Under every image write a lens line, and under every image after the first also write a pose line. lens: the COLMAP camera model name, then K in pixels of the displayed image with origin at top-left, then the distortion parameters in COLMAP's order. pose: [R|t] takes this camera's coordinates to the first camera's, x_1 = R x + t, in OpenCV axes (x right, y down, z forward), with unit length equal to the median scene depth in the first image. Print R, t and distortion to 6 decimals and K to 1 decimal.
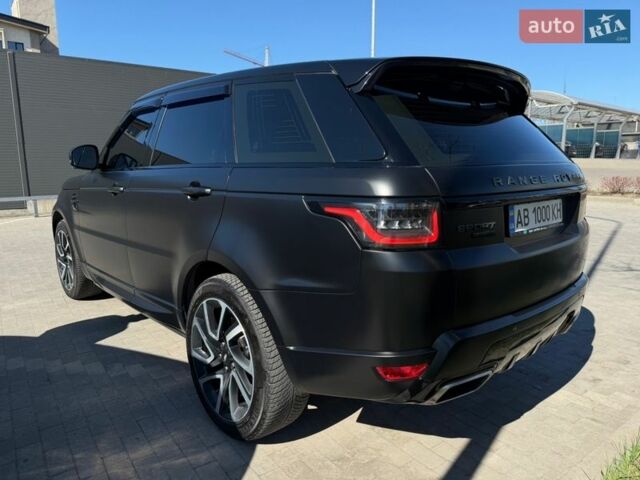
lens RADIAL K [[458.1, 0, 318.7], [0, 458.1, 241.3], [0, 0, 1]] dist [0.001971, -0.001562]
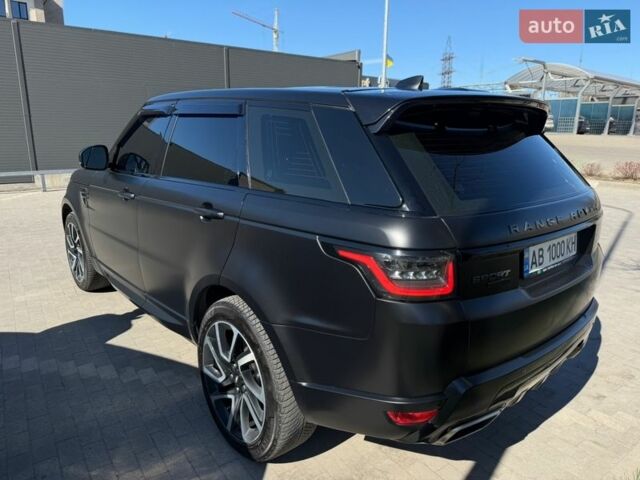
lens RADIAL K [[458.0, 0, 321.9], [0, 458.0, 241.7], [0, 0, 1]] dist [0.005547, -0.007188]
pose [[0.999794, 0.019192, -0.006655, -0.013774], [-0.018739, 0.997867, 0.062527, -0.116567], [0.007841, -0.062390, 0.998021, 0.004417]]
